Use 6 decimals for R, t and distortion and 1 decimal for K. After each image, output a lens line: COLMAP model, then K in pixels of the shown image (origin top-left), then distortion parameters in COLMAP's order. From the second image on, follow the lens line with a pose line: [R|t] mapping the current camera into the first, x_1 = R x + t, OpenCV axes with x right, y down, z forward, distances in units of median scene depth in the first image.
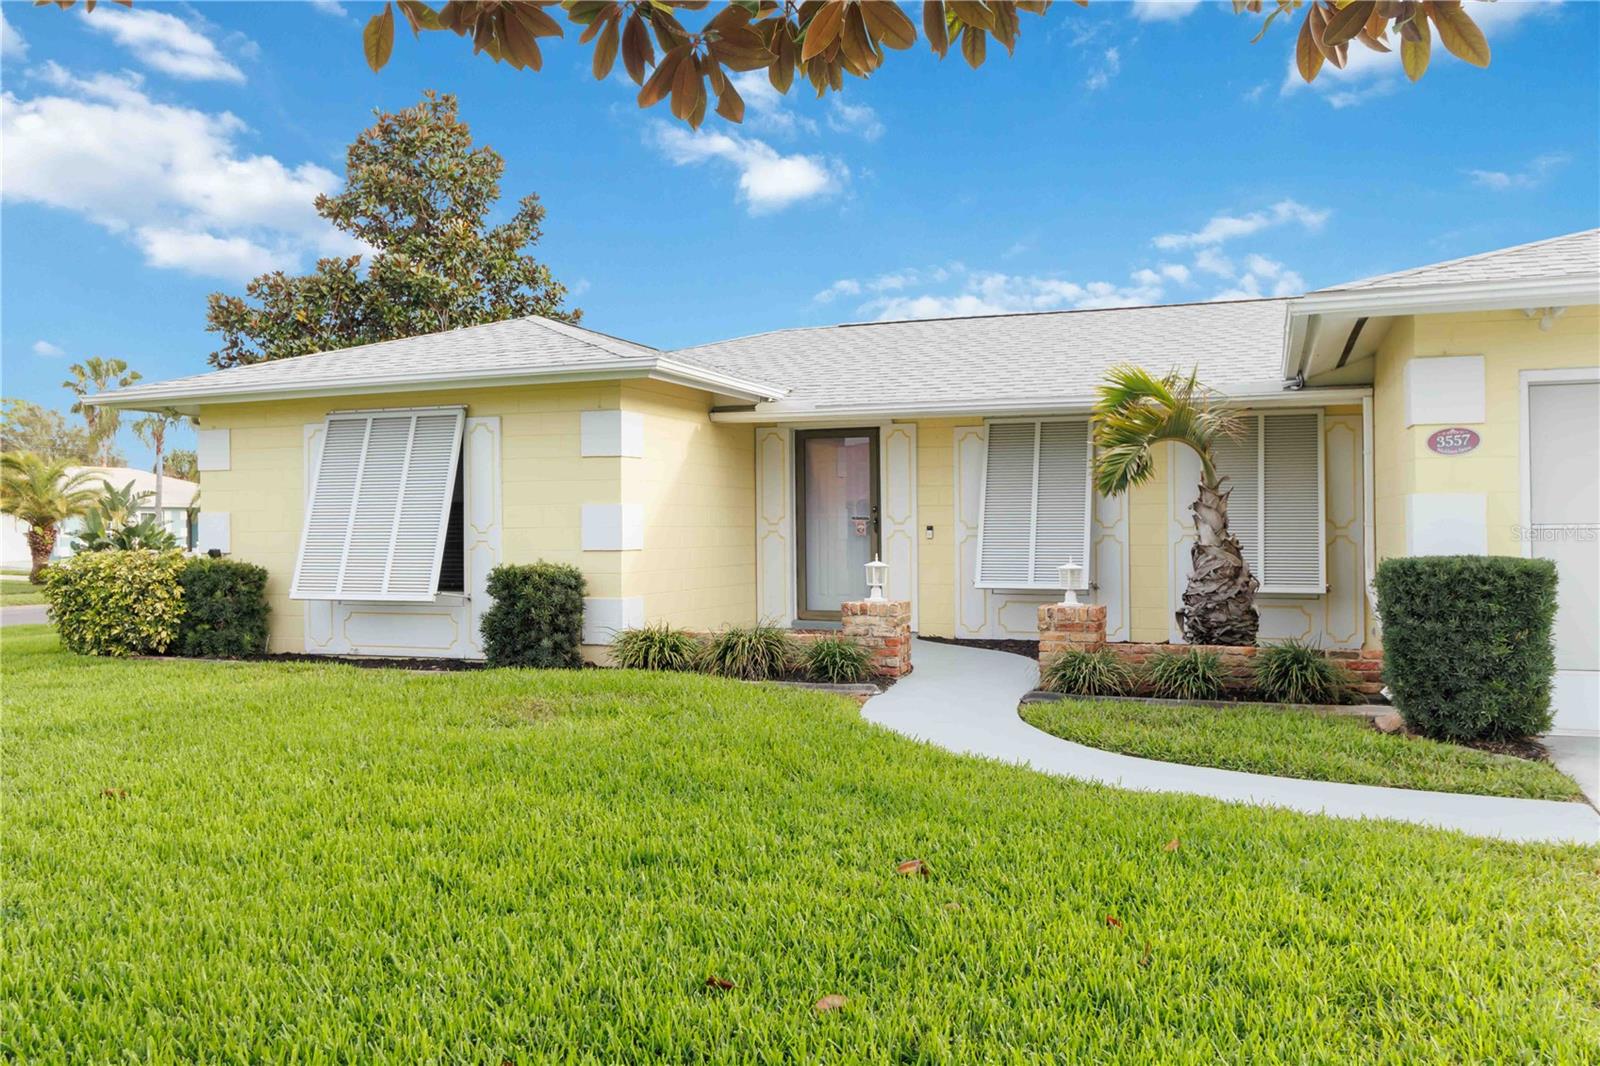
lens RADIAL K [[1274.6, 0, 807.5], [0, 1274.6, 499.0], [0, 0, 1]] dist [0.004486, -0.001278]
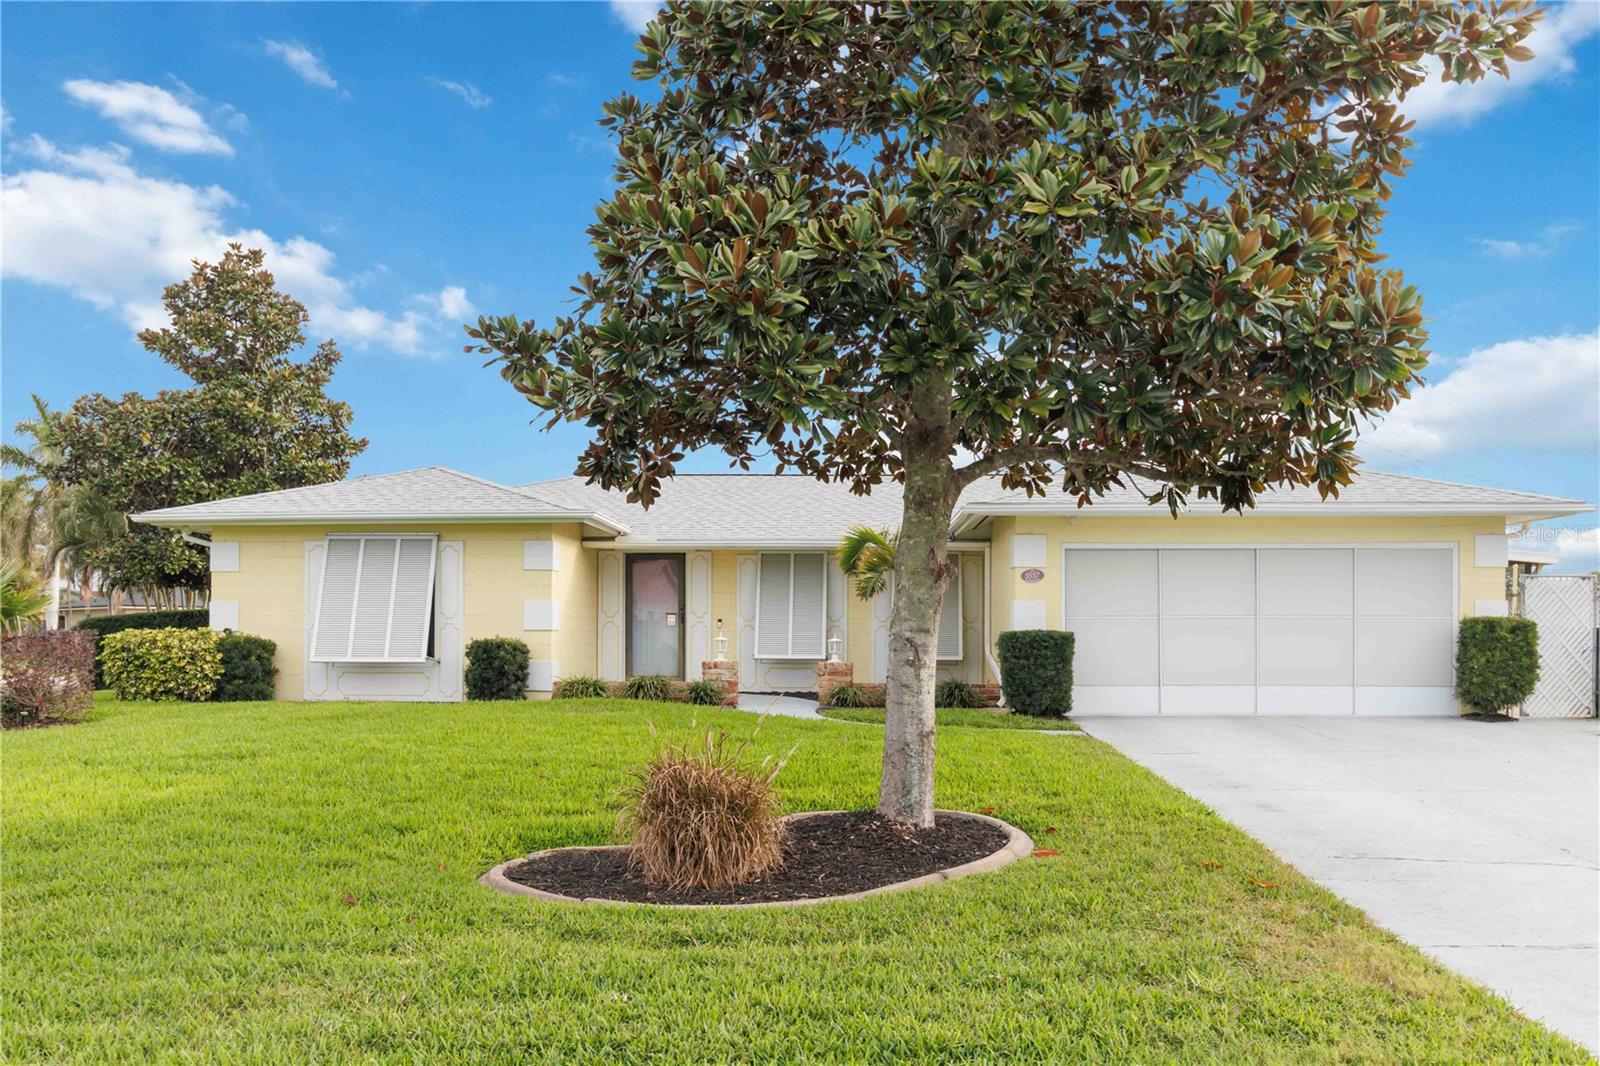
lens RADIAL K [[1294.6, 0, 819.6], [0, 1294.6, 606.2], [0, 0, 1]] dist [0.005247, -0.002218]
pose [[0.951482, 0.016602, 0.307256, -0.303018], [-0.015828, 0.999862, -0.005010, 0.012886], [-0.307296, -0.000096, 0.951614, -0.578665]]
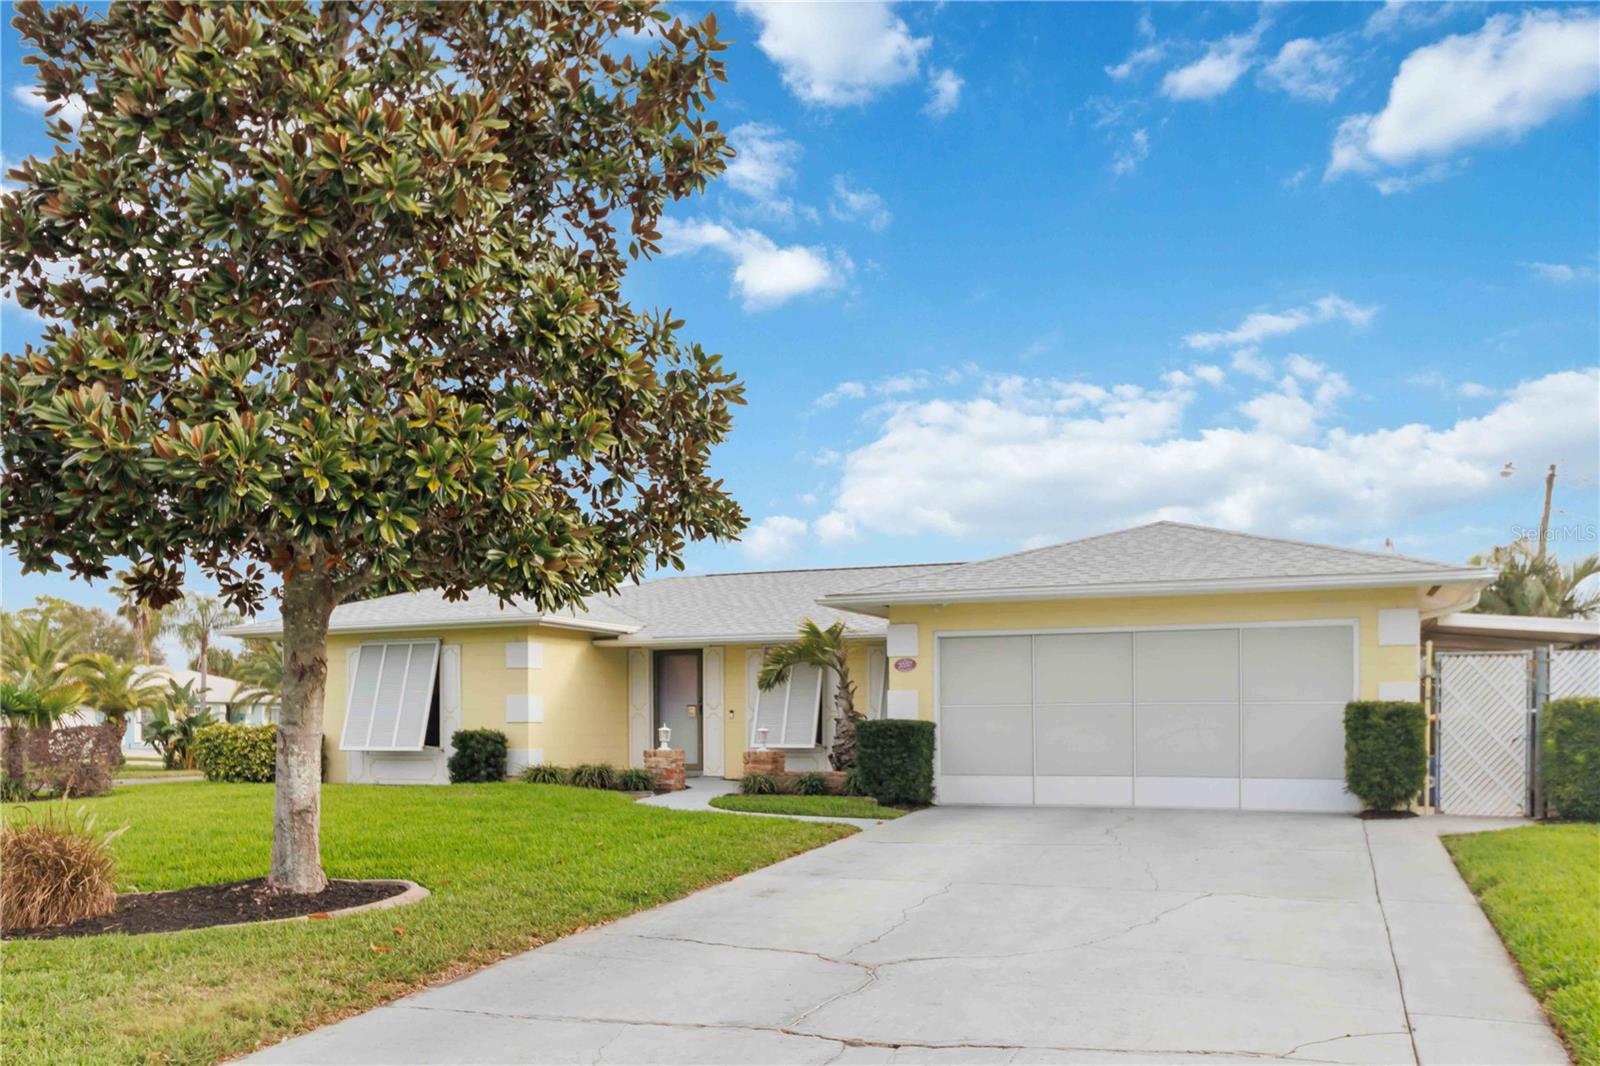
lens RADIAL K [[1297.3, 0, 805.7], [0, 1297.3, 716.6], [0, 0, 1]] dist [0.009521, 0.003383]
pose [[0.999762, 0.003672, -0.021499, 0.256726], [-0.003357, 0.999887, 0.014681, 0.005089], [0.021551, -0.014605, 0.999661, -0.726698]]
